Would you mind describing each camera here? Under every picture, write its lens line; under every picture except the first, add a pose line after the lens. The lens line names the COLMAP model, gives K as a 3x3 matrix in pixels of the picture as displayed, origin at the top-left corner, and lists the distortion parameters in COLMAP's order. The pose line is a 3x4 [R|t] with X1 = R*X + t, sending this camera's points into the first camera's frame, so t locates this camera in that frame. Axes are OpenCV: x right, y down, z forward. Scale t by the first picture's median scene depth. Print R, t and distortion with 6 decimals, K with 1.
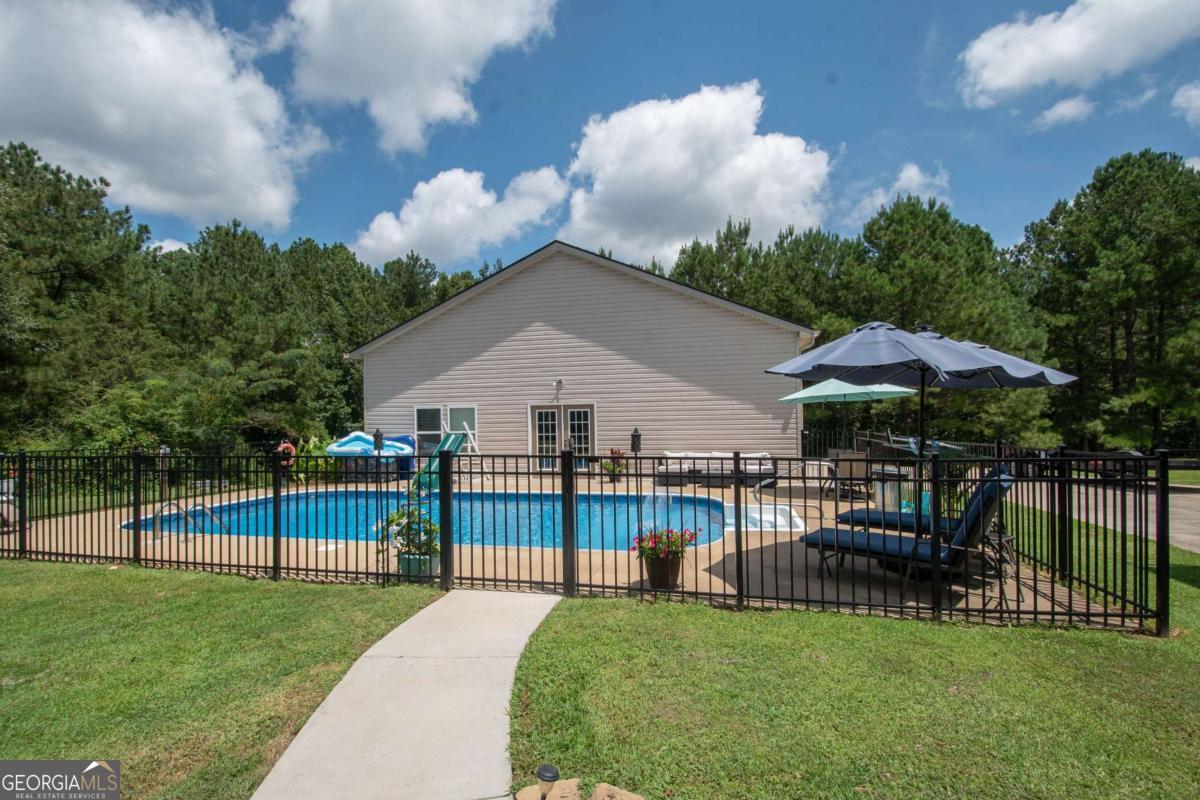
lens RADIAL K [[518.4, 0, 603.8], [0, 518.4, 415.4], [0, 0, 1]] dist [0.008853, -0.018227]
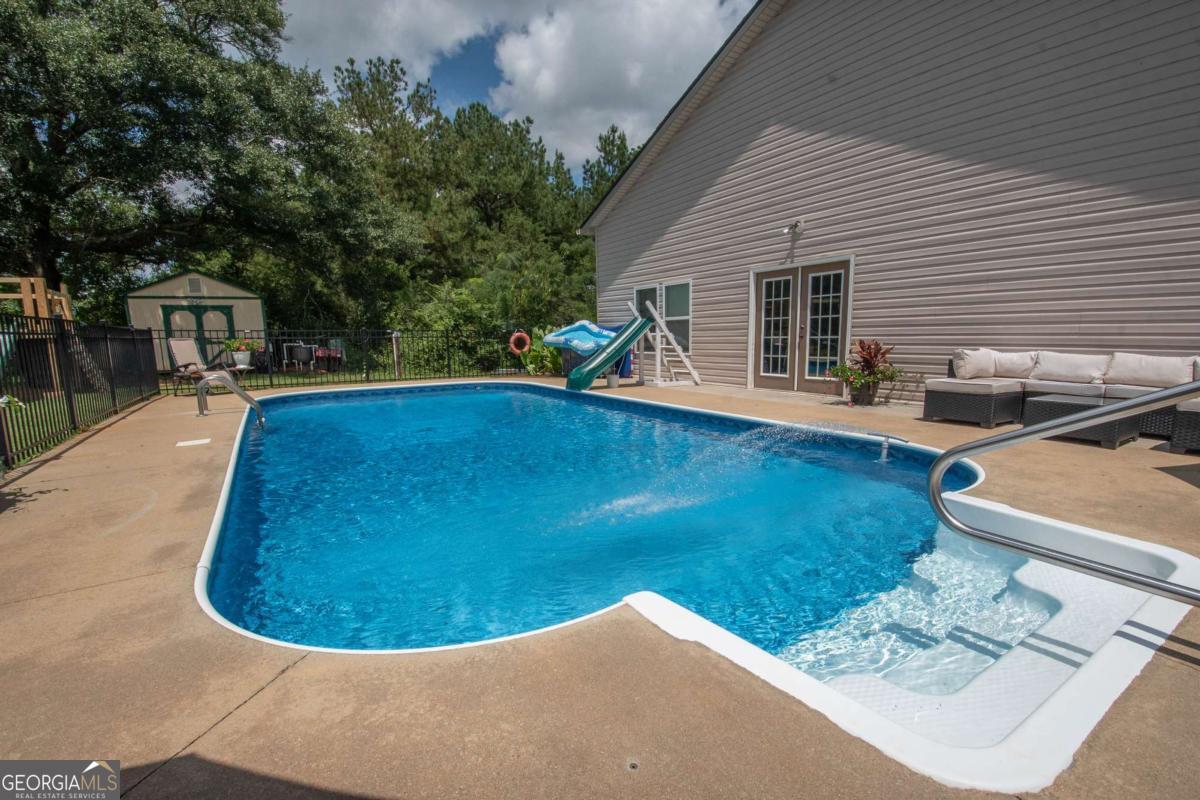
lens RADIAL K [[524.7, 0, 603.9], [0, 524.7, 413.2], [0, 0, 1]] dist [0.009712, -0.019131]
pose [[0.700500, 0.109940, -0.705133, 0.107201], [0.011782, 0.986146, 0.165458, 0.022346], [0.713555, -0.124211, 0.689500, 0.220998]]
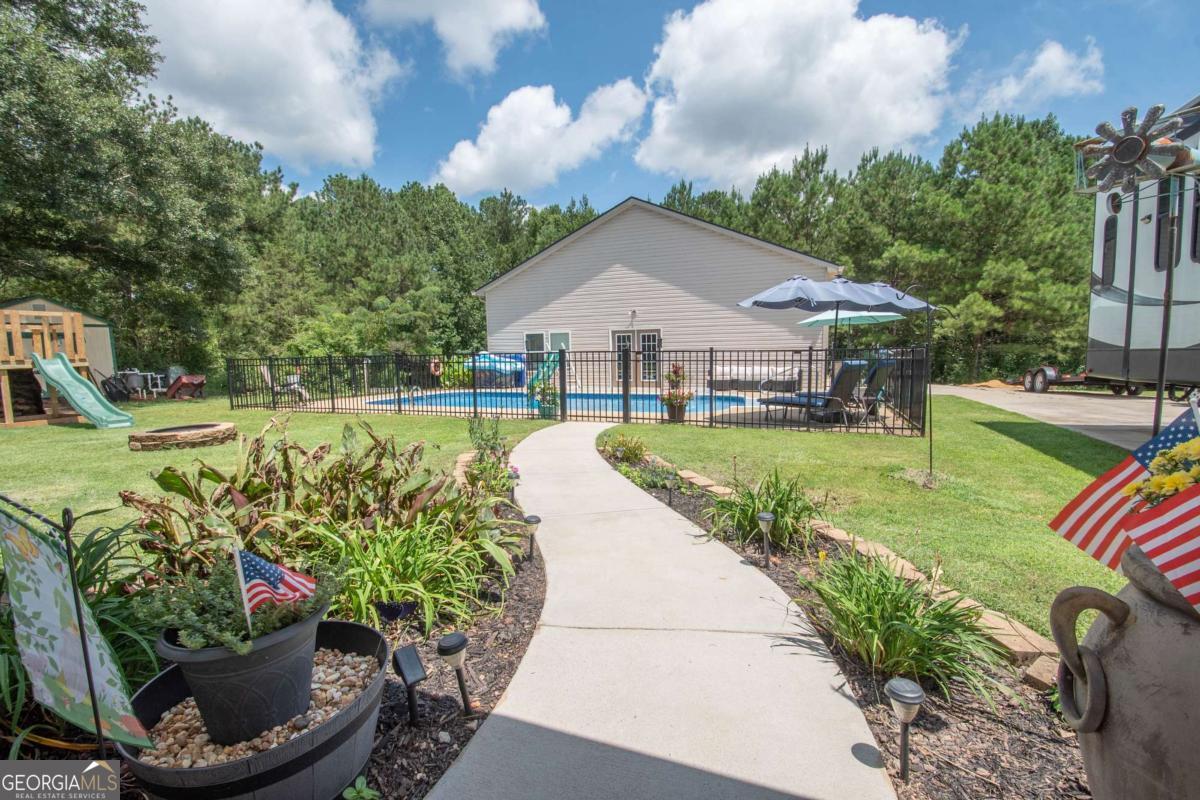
lens RADIAL K [[524.7, 0, 603.9], [0, 524.7, 413.2], [0, 0, 1]] dist [0.009712, -0.019131]
pose [[0.986587, 0.018485, -0.162186, 0.029896], [0.002172, 0.991992, 0.126279, 0.010785], [0.163222, -0.124938, 0.978647, -0.164223]]
